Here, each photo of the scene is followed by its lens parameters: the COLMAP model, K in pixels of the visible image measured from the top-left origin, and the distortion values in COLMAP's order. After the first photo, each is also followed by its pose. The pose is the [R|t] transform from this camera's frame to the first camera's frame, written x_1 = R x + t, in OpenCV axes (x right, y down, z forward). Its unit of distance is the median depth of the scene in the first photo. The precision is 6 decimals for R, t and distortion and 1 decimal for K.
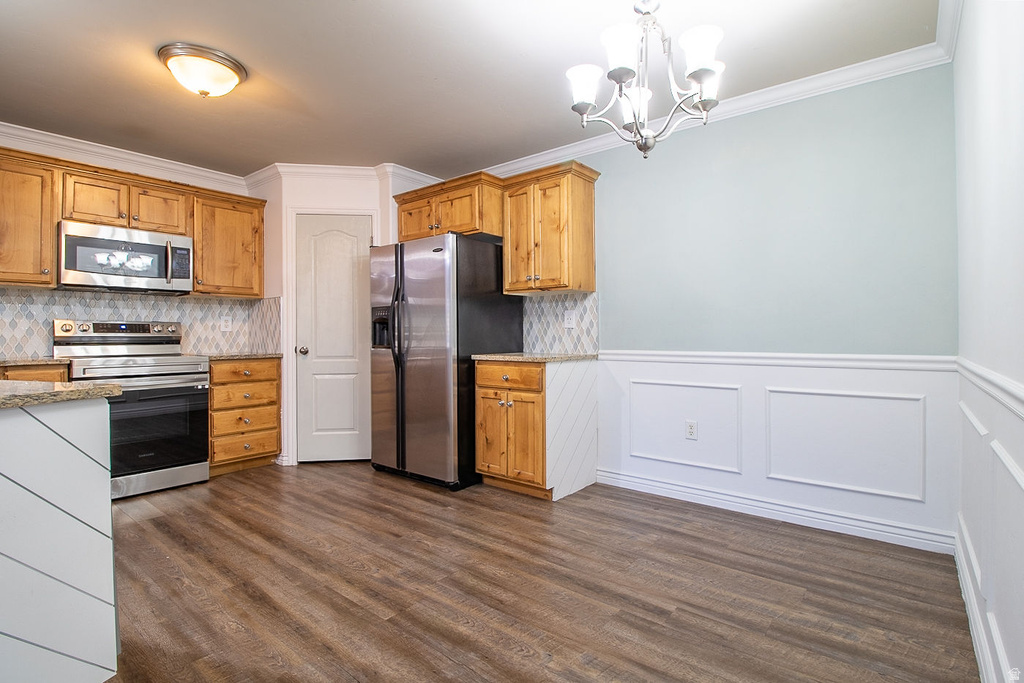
lens RADIAL K [[485.2, 0, 527.0], [0, 485.2, 335.1], [0, 0, 1]] dist [0.001602, -0.013598]
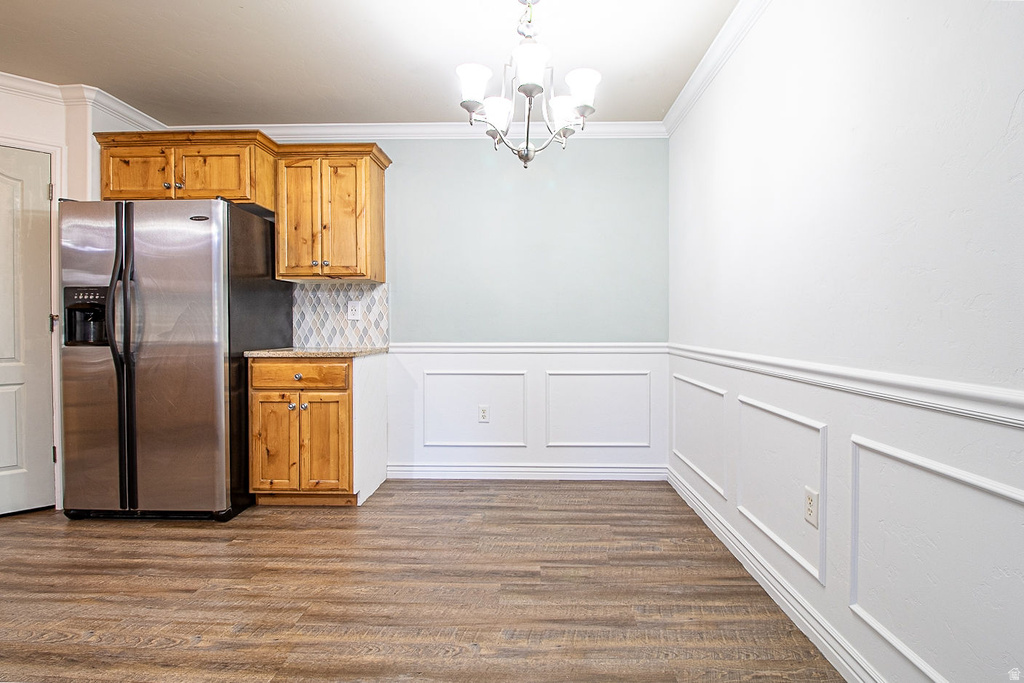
lens RADIAL K [[482.6, 0, 520.8], [0, 482.6, 330.5], [0, 0, 1]] dist [0.000790, -0.013254]
pose [[0.801459, -0.002344, 0.598046, -0.224946], [-0.002374, 0.999972, 0.007101, -0.001398], [-0.598045, -0.007111, 0.801431, 0.066659]]
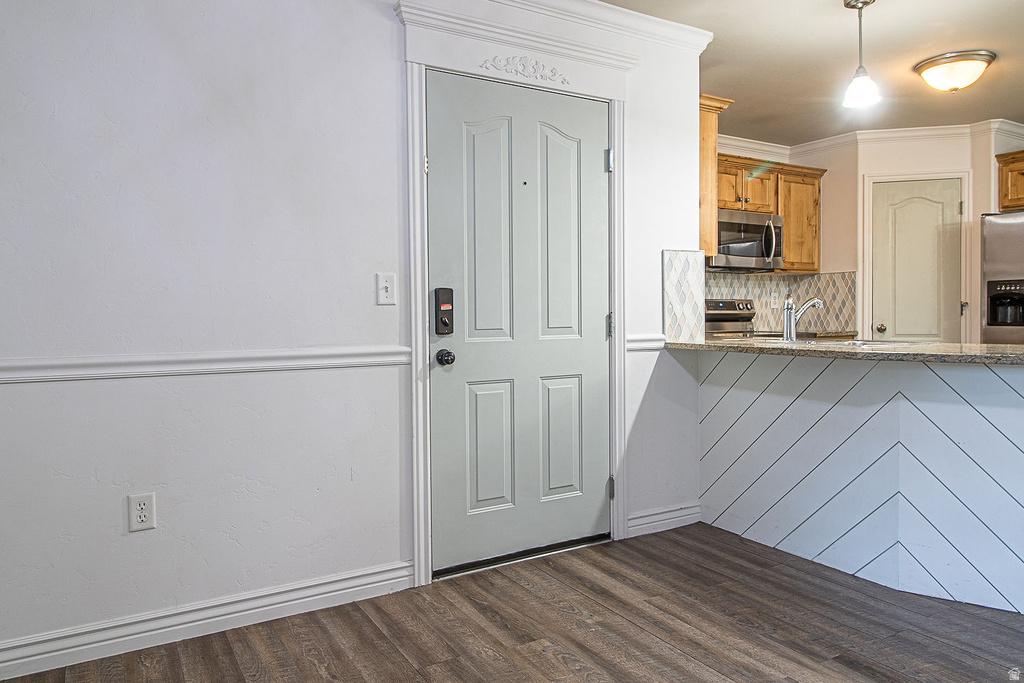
lens RADIAL K [[699.8, 0, 515.0], [0, 699.8, 331.3], [0, 0, 1]] dist [-0.001817, -0.000493]
pose [[0.931703, 0.005446, -0.363181, -0.736234], [0.004442, 0.999642, 0.026384, -0.001390], [0.363195, -0.026196, 0.931345, -0.610564]]
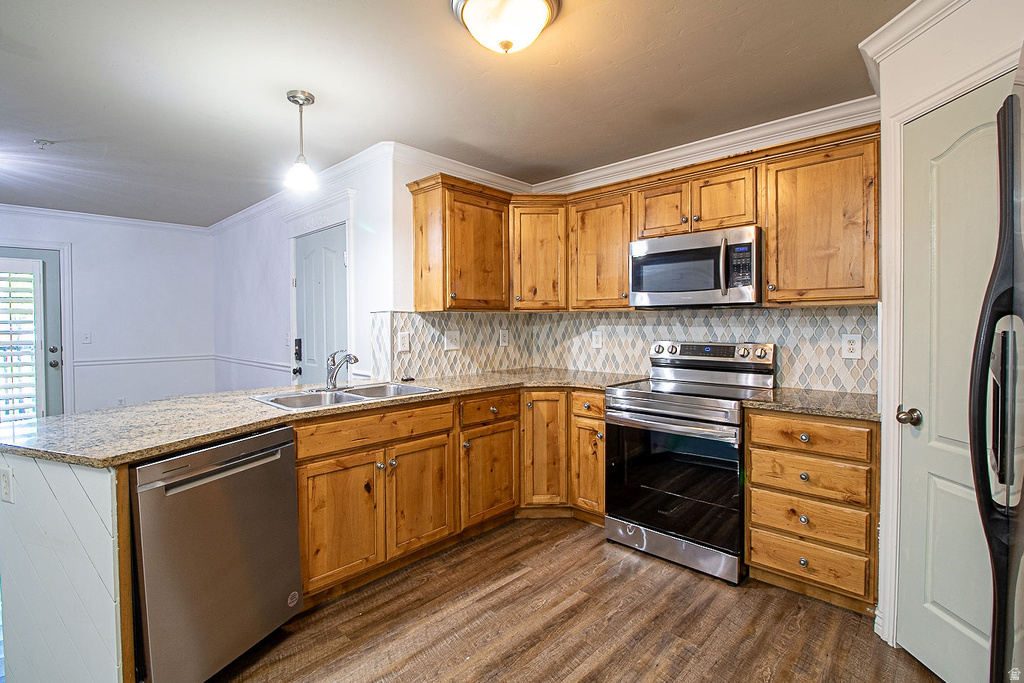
lens RADIAL K [[473.4, 0, 518.6], [0, 473.4, 329.8], [0, 0, 1]] dist [0.000731, -0.013428]
pose [[-0.090690, 0.018278, -0.995711, 0.018836], [0.005563, 0.999825, 0.017847, -0.070870], [0.995864, -0.003921, -0.090776, 0.781563]]
